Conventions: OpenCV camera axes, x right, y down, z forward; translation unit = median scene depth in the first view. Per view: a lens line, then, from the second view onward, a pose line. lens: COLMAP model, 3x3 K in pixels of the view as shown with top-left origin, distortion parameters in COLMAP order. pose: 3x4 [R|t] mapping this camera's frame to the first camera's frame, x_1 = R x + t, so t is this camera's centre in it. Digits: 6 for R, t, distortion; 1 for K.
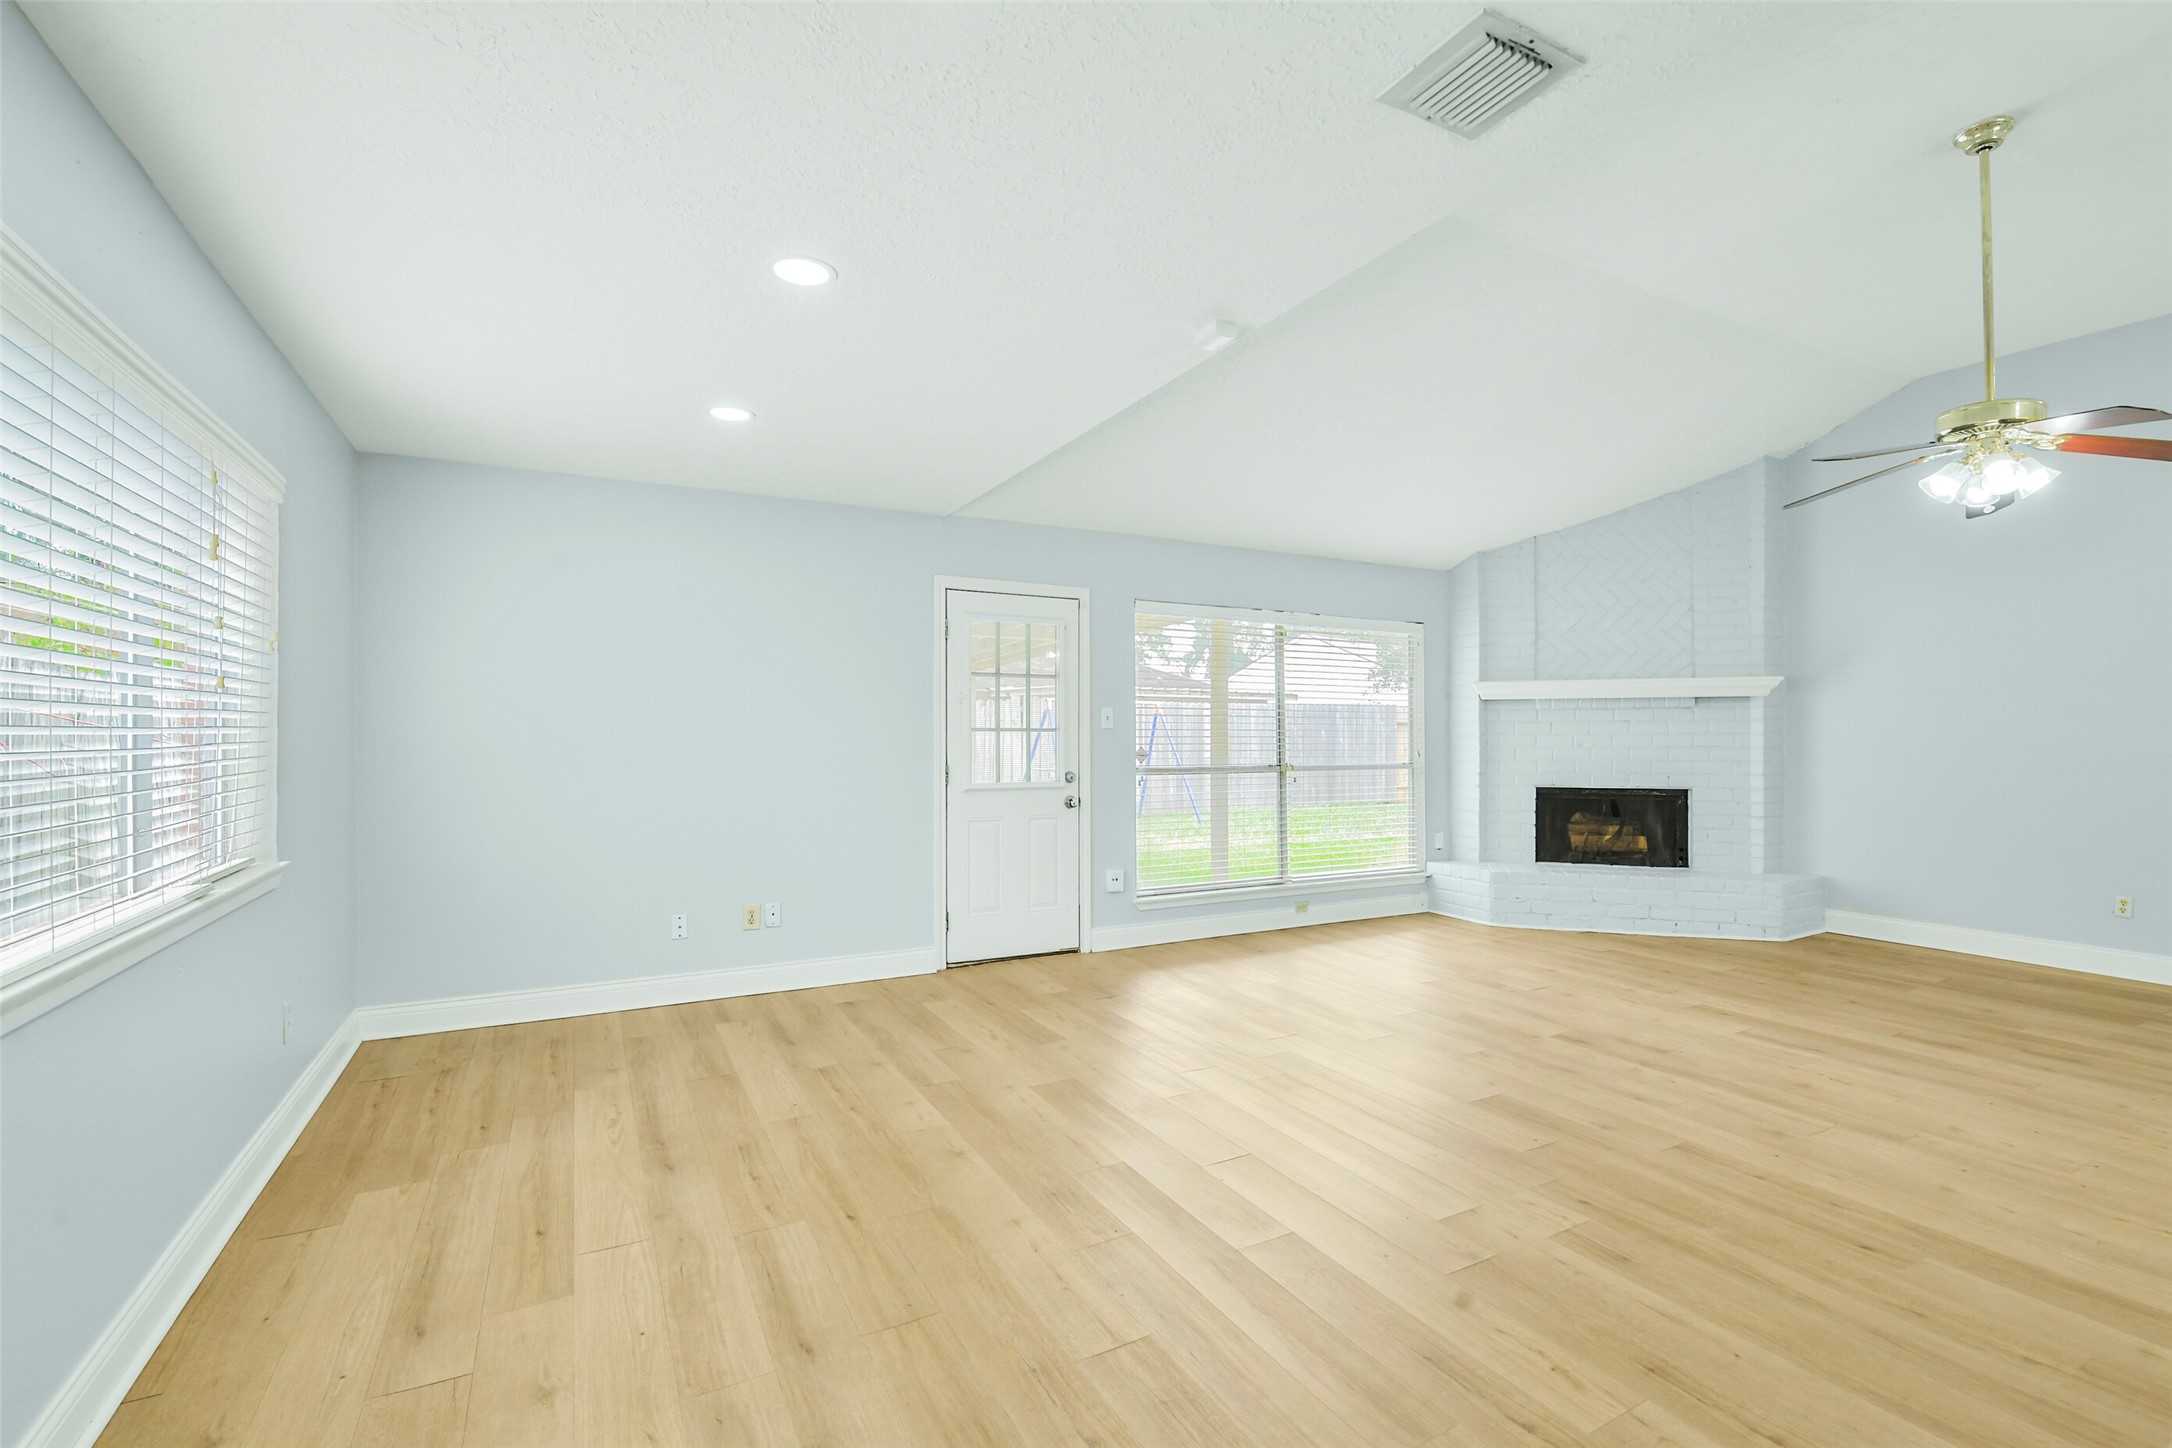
lens RADIAL K [[956.8, 0, 1089.3], [0, 956.8, 726.3], [0, 0, 1]] dist [0.000593, -0.008829]
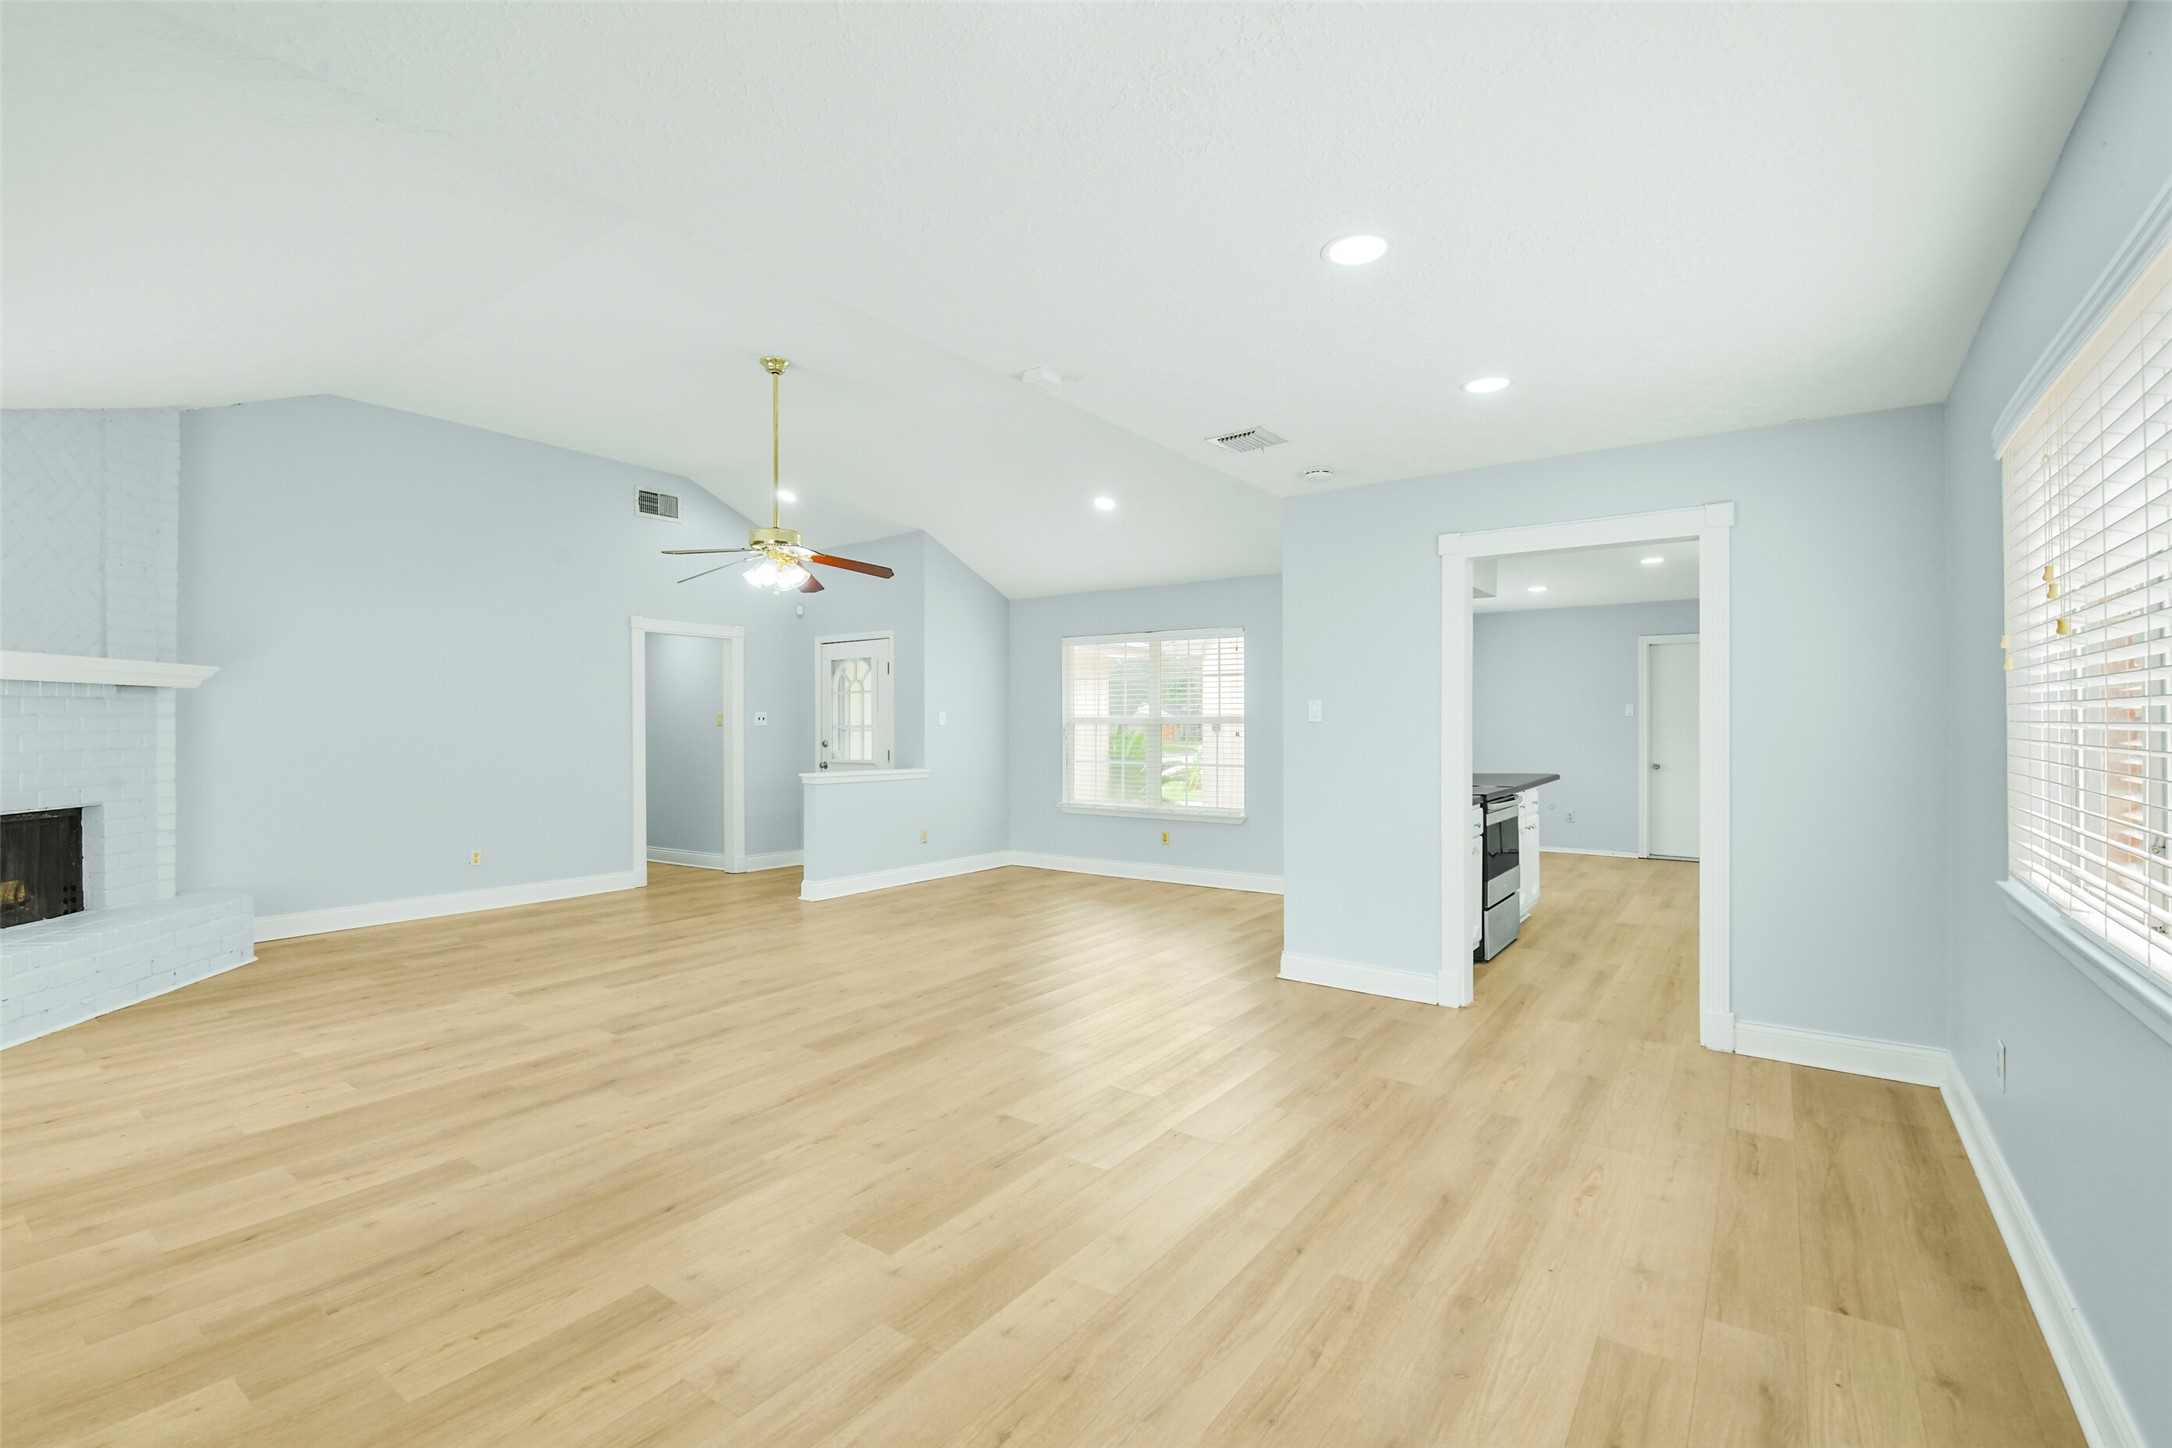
lens RADIAL K [[959.4, 0, 1079.4], [0, 959.4, 719.4], [0, 0, 1]] dist [0.000024, -0.009591]
pose [[-0.435530, 0.007095, 0.900146, -0.458684], [-0.001833, 0.999960, -0.008769, 0.002810], [-0.900172, -0.005469, -0.435500, 0.735578]]
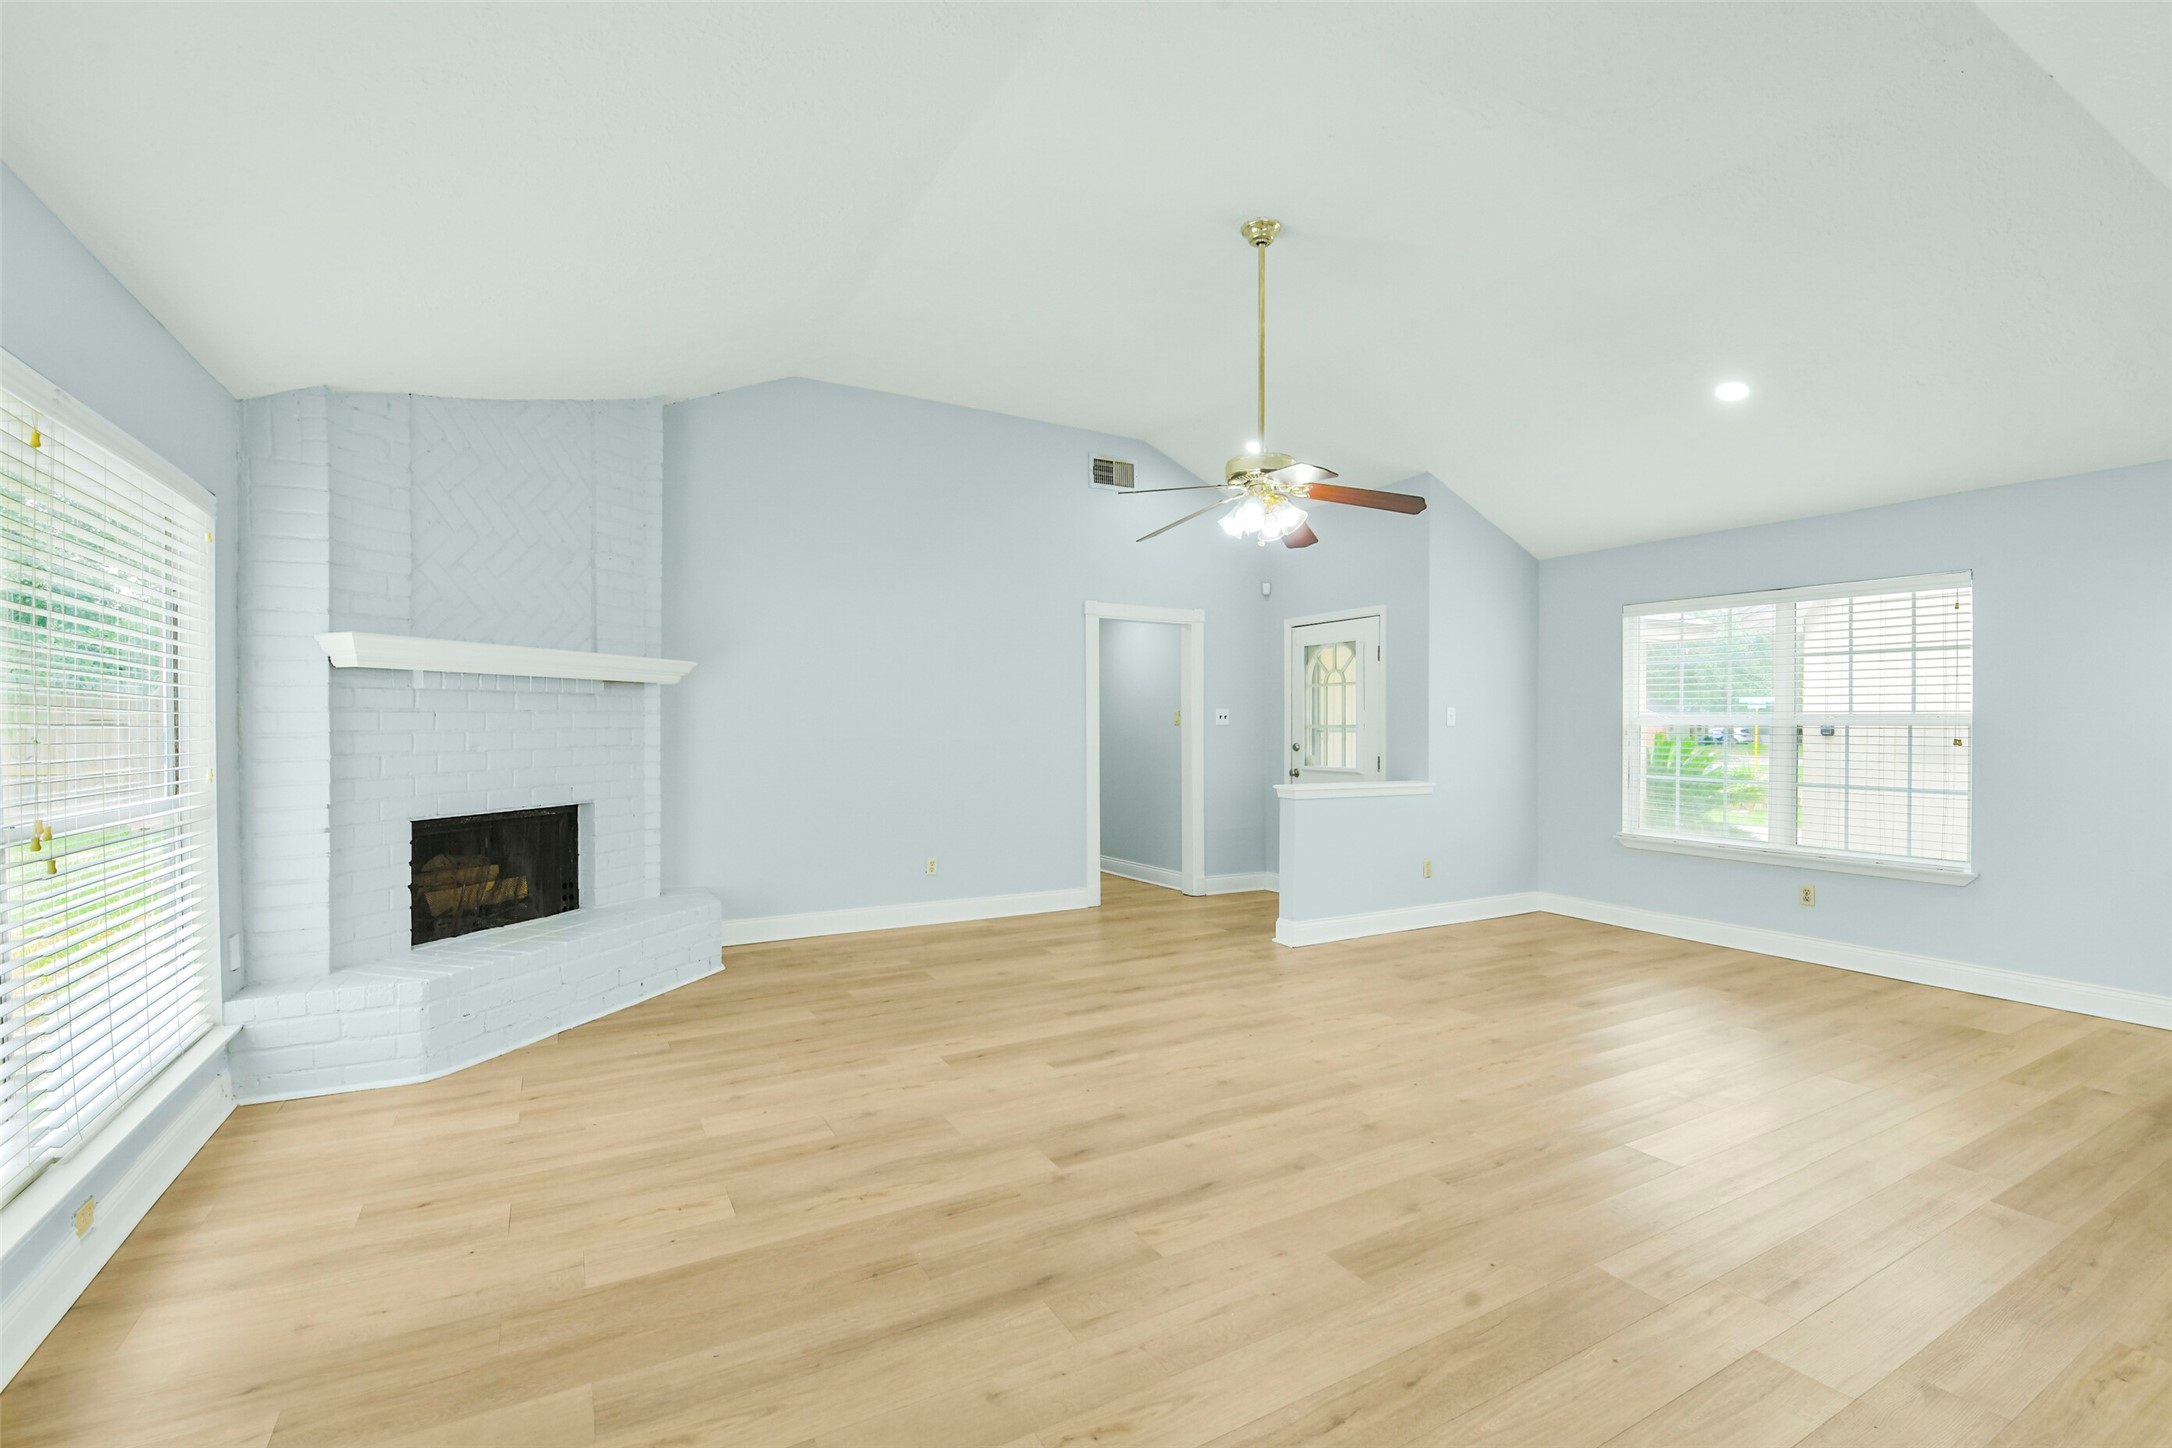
lens RADIAL K [[958.6, 0, 1100.2], [0, 958.6, 725.2], [0, 0, 1]] dist [0.000315, -0.008561]
pose [[-0.024553, 0.000381, 0.999698, -0.157601], [-0.007278, 0.999973, -0.000560, 0.002484], [-0.999672, -0.007290, -0.024550, 0.725581]]
